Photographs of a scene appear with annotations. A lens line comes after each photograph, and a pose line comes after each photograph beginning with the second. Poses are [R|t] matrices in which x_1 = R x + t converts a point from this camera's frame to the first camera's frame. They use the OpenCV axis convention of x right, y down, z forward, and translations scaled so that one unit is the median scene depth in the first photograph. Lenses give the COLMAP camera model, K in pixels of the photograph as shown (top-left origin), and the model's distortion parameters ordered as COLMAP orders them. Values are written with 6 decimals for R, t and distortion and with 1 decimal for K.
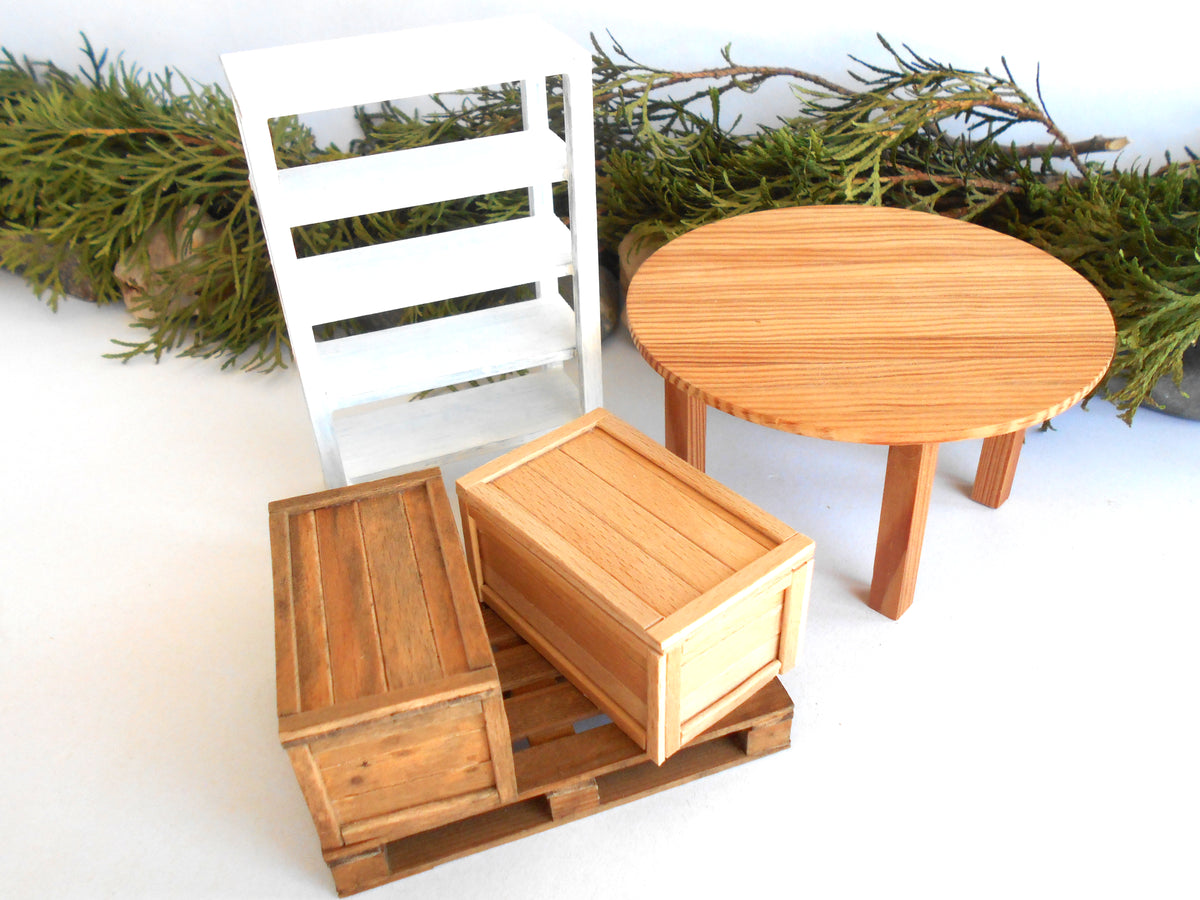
lens RADIAL K [[1020.1, 0, 600.0], [0, 1020.1, 450.0], [0, 0, 1]] dist [-0.018136, 0.005869]
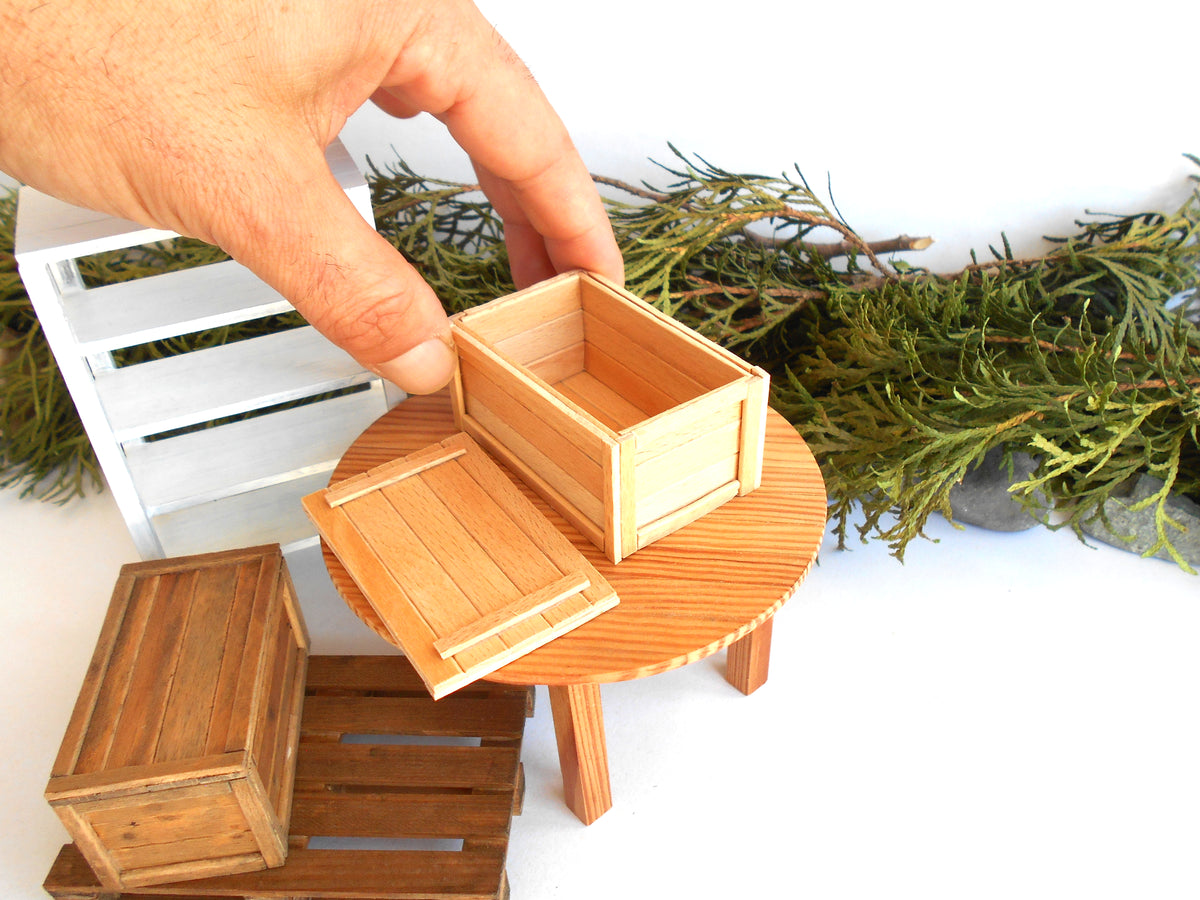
lens RADIAL K [[1028.4, 0, 600.0], [0, 1028.4, 450.0], [0, 0, 1]] dist [-0.015813, 0.010805]
pose [[0.999002, -0.035951, 0.026505, 0.168588], [0.035660, 0.999299, 0.011379, -0.126861], [-0.026896, -0.010422, 0.999584, 0.012631]]
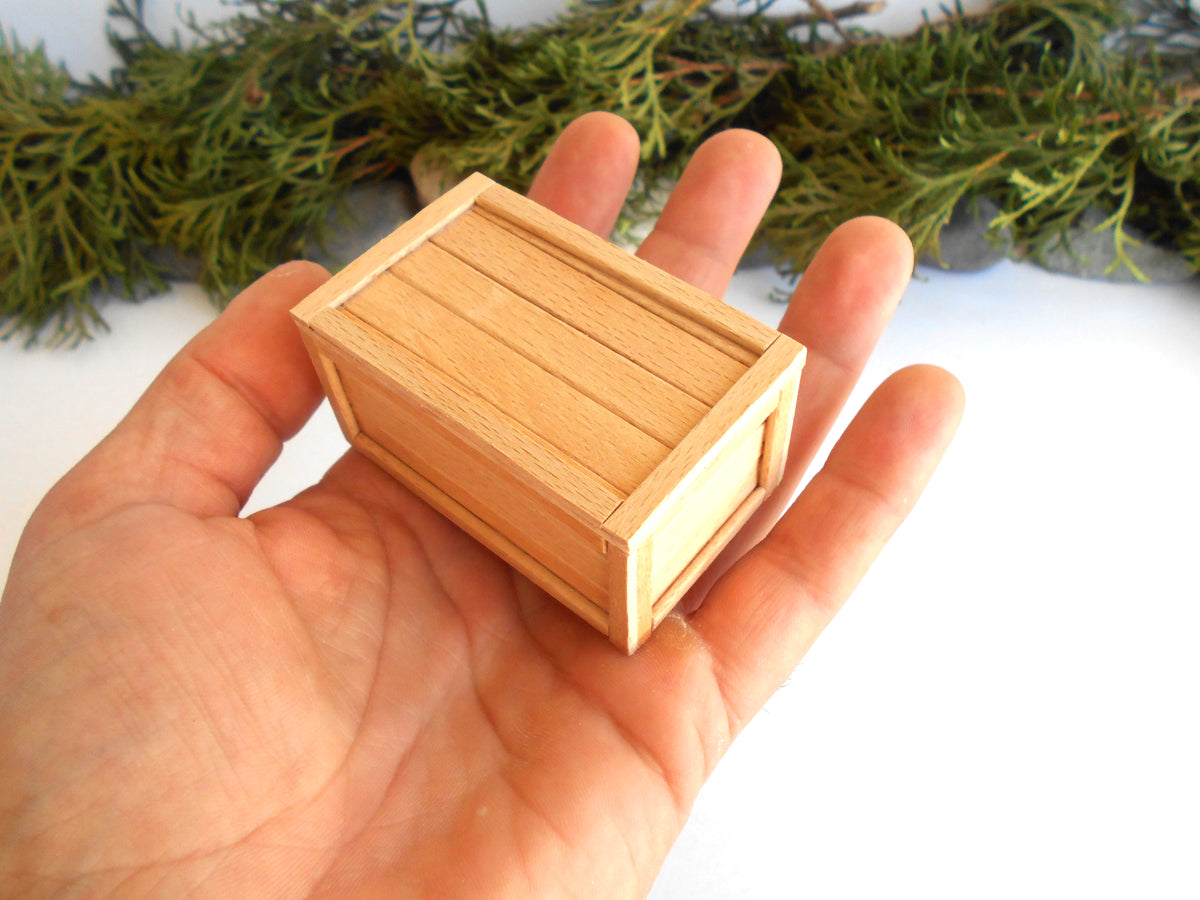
lens RADIAL K [[1020.1, 0, 600.0], [0, 1020.1, 450.0], [0, 0, 1]] dist [-0.018136, 0.005869]
pose [[0.979843, -0.163331, 0.115023, 0.042758], [0.139690, 0.971801, 0.189972, -0.101416], [-0.142807, -0.170075, 0.975028, -0.044186]]
